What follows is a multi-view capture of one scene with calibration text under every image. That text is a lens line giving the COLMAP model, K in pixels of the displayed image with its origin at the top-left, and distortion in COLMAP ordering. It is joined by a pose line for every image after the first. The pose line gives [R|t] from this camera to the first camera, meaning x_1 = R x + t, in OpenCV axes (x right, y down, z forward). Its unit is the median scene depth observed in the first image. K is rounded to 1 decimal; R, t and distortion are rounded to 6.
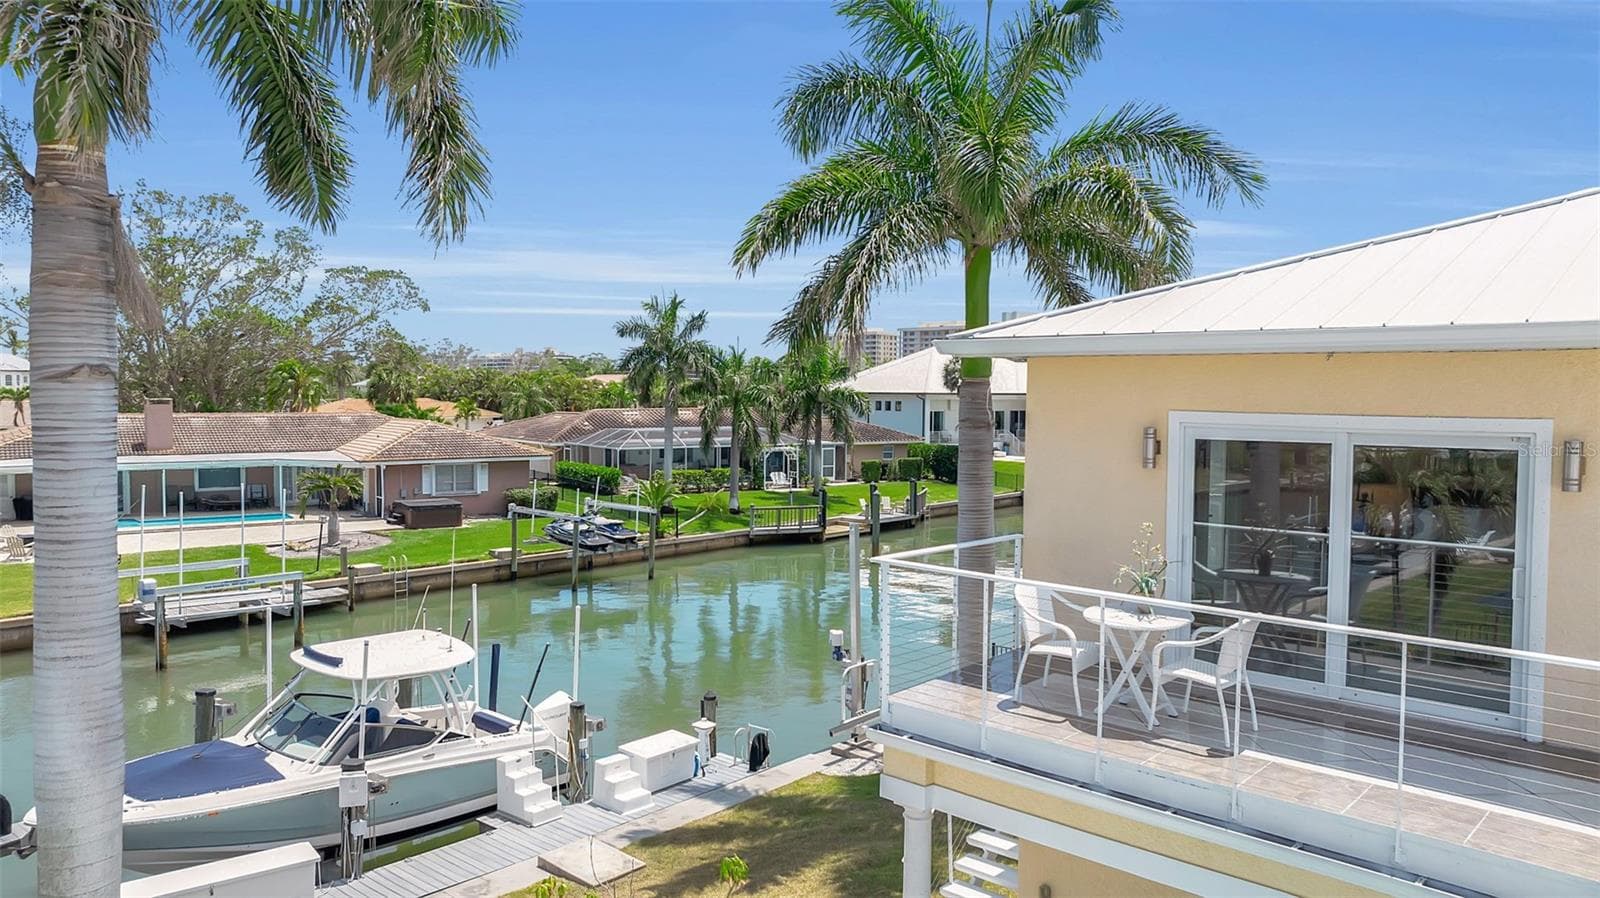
lens RADIAL K [[1125.4, 0, 799.7], [0, 1125.4, 451.7], [0, 0, 1]] dist [-0.025315, 0.011152]
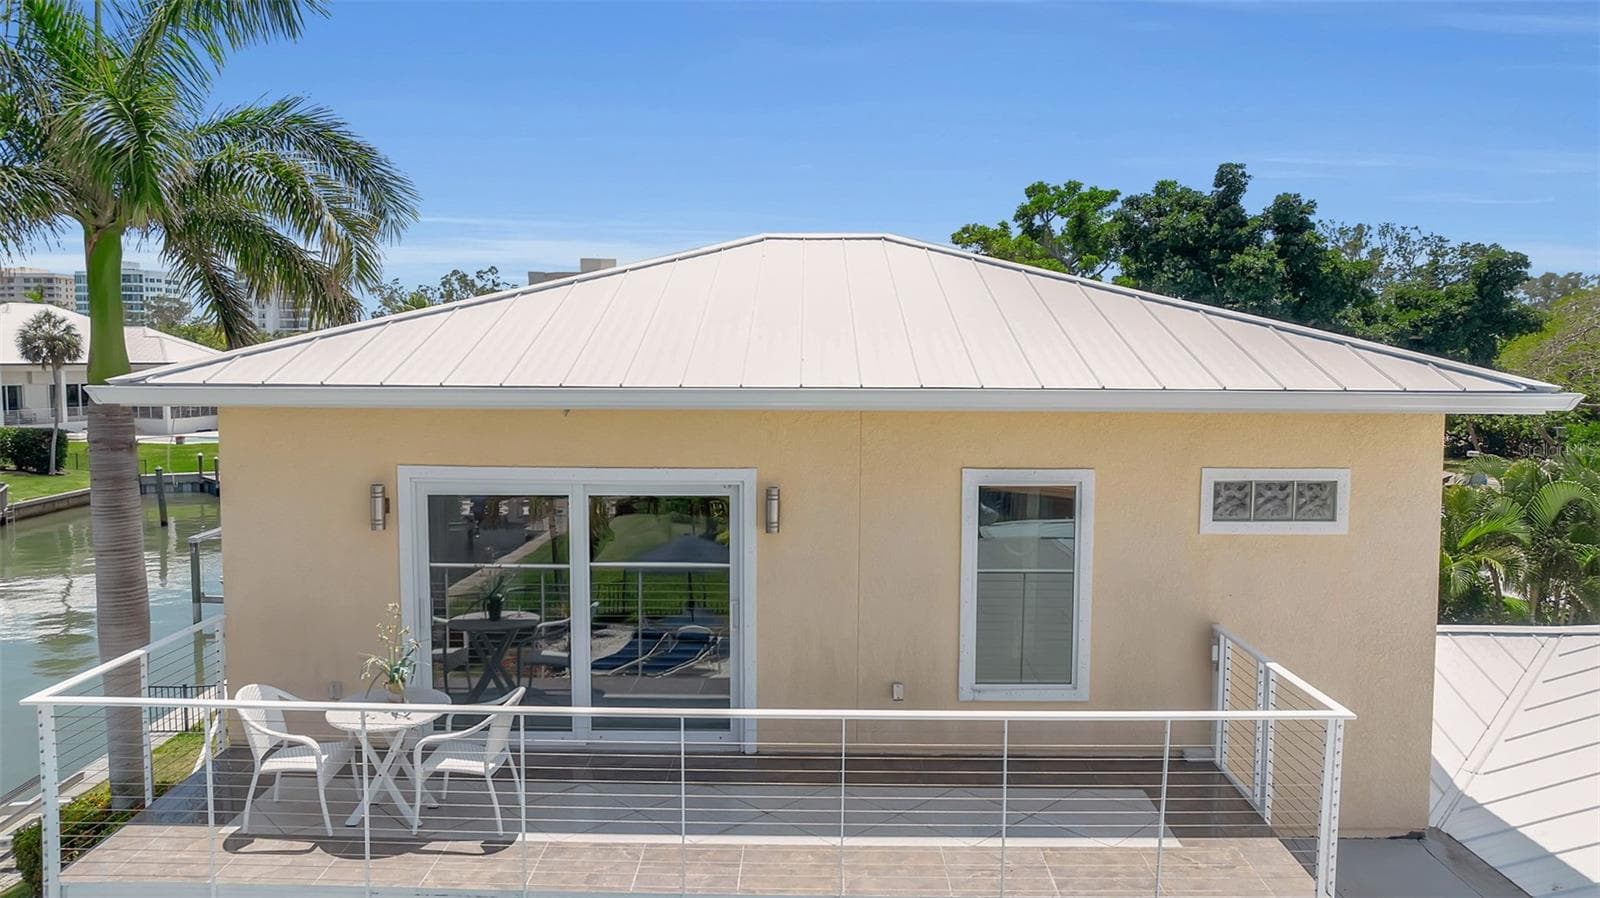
lens RADIAL K [[1125.4, 0, 796.6], [0, 1125.4, 446.2], [0, 0, 1]] dist [-0.025315, 0.011152]
pose [[0.735917, -0.059902, 0.674416, -0.048948], [0.034333, 0.998099, 0.051188, -0.094074], [-0.676200, -0.014516, 0.736575, 0.120233]]
